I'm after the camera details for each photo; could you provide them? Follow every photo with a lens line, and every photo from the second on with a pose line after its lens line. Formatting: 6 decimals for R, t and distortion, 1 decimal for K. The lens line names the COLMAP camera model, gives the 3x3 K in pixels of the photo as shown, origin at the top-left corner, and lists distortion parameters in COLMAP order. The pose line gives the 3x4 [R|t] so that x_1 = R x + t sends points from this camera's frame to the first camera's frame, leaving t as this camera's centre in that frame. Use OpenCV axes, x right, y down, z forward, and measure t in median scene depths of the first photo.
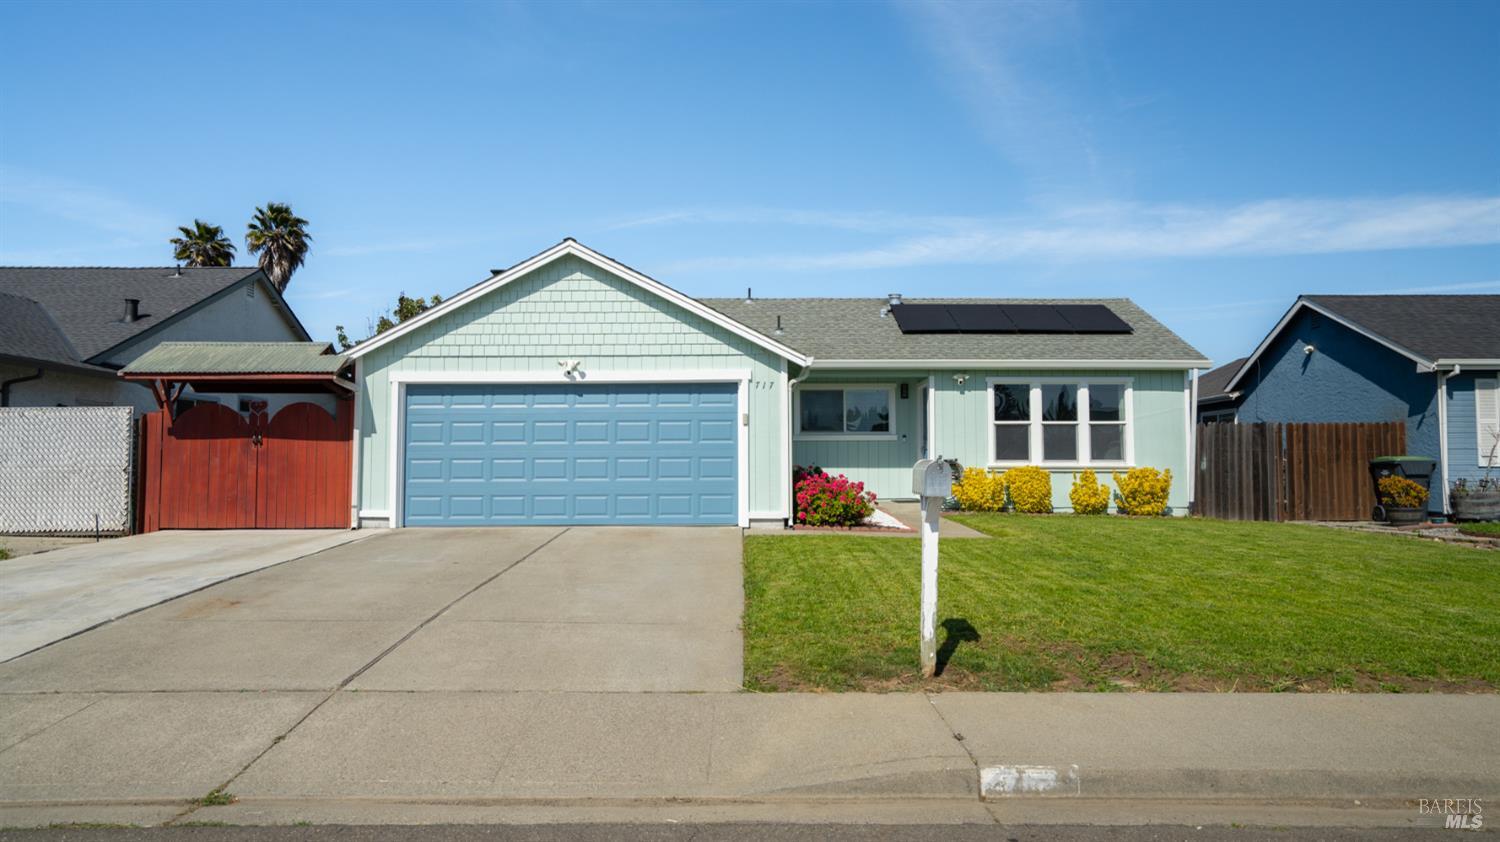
lens RADIAL K [[940.1, 0, 749.6], [0, 940.1, 423.2], [0, 0, 1]] dist [-0.001363, 0.014997]
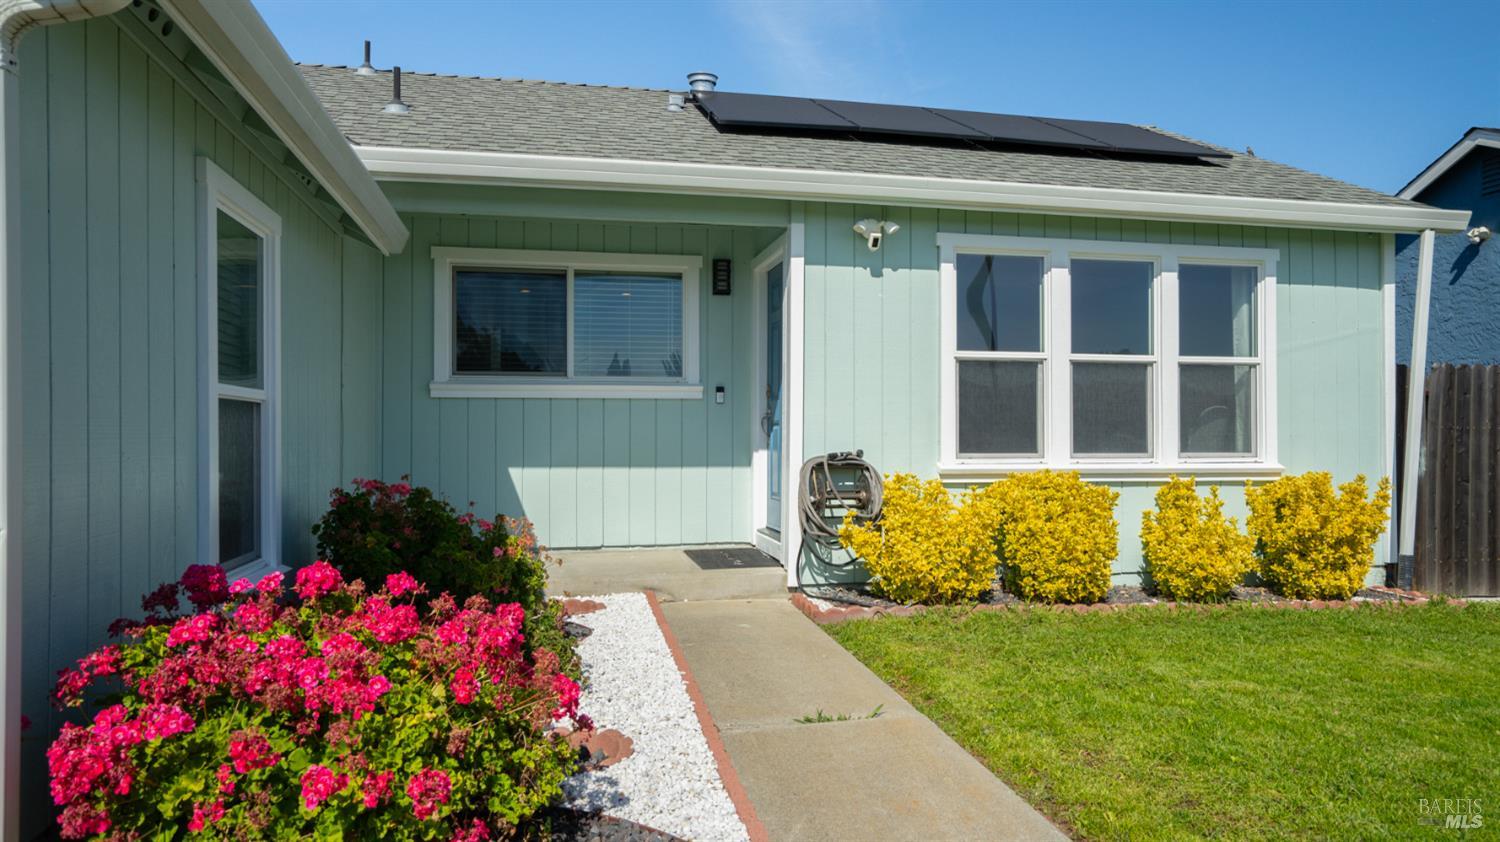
lens RADIAL K [[940.1, 0, 744.3], [0, 940.1, 430.0], [0, 0, 1]] dist [-0.001363, 0.014997]
pose [[0.981118, 0.003573, 0.193375, 0.104539], [-0.013768, 0.998583, 0.051401, 0.011535], [-0.192918, -0.053093, 0.979777, 0.650144]]
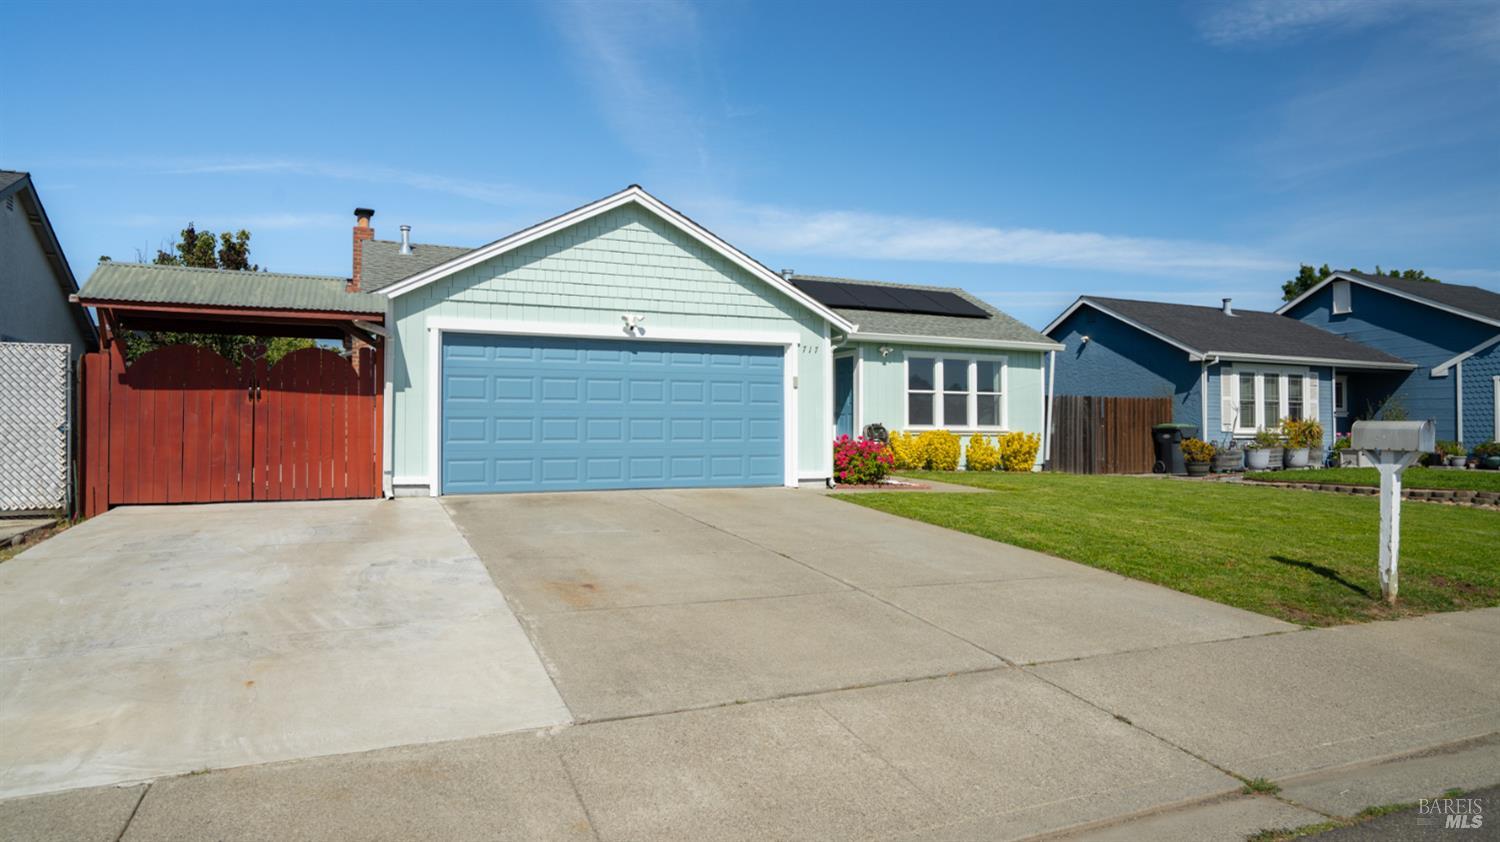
lens RADIAL K [[881.9, 0, 744.6], [0, 881.9, 428.1], [0, 0, 1]] dist [-0.008102, 0.009440]
pose [[0.918590, 0.006285, 0.395161, -0.340702], [-0.023181, 0.999009, 0.037995, 0.008012], [-0.394530, -0.044062, 0.917826, 0.107081]]
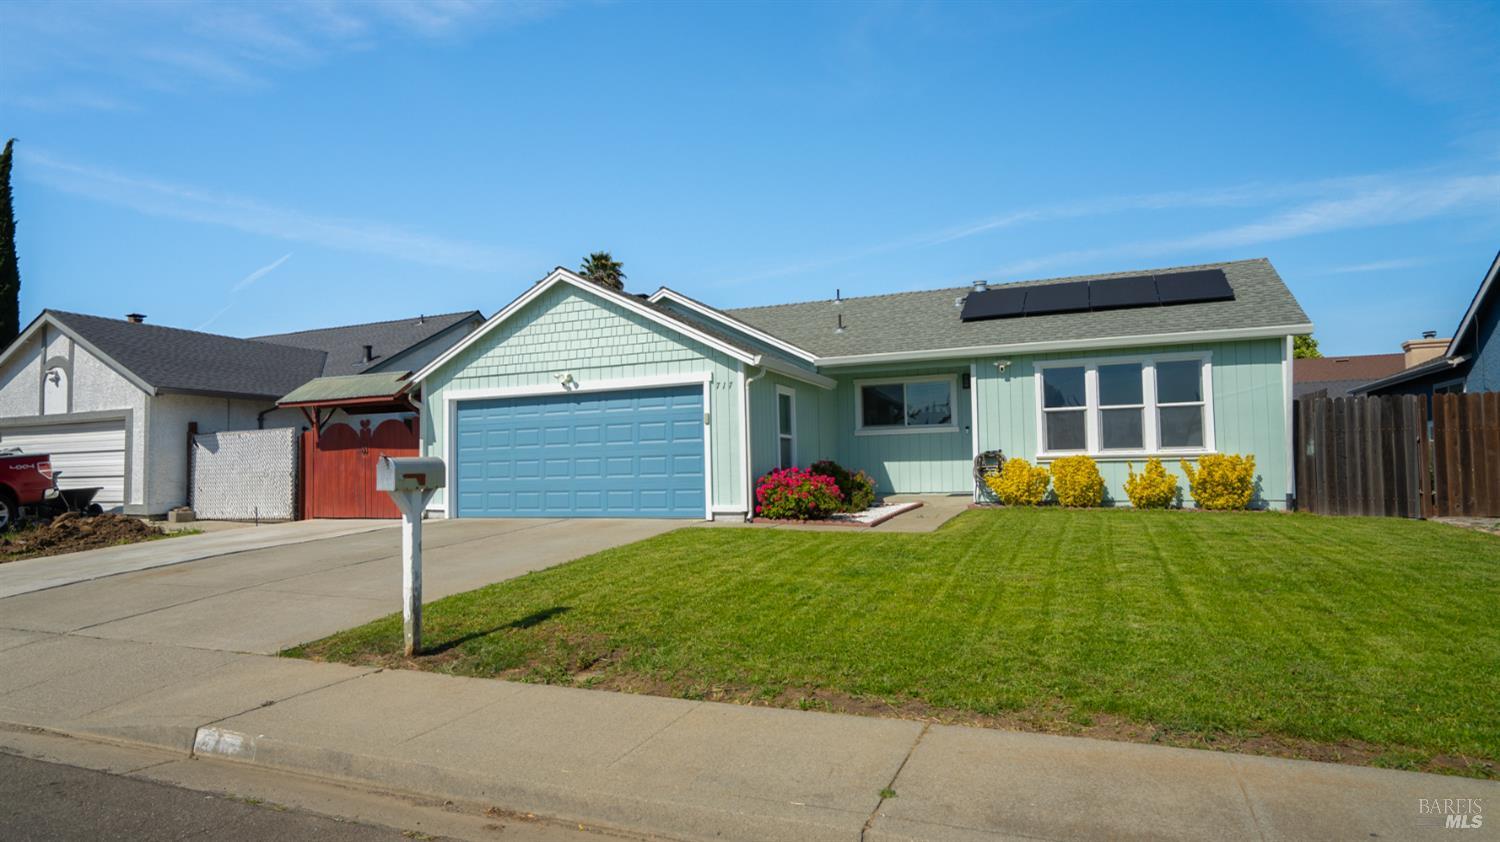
lens RADIAL K [[879.7, 0, 715.3], [0, 879.7, 427.0], [0, 0, 1]] dist [-0.011769, 0.009346]
pose [[0.912647, -0.036153, -0.407148, 0.320268], [0.037696, 0.999280, -0.004234, 0.007793], [0.407008, -0.011484, 0.913353, 0.073979]]
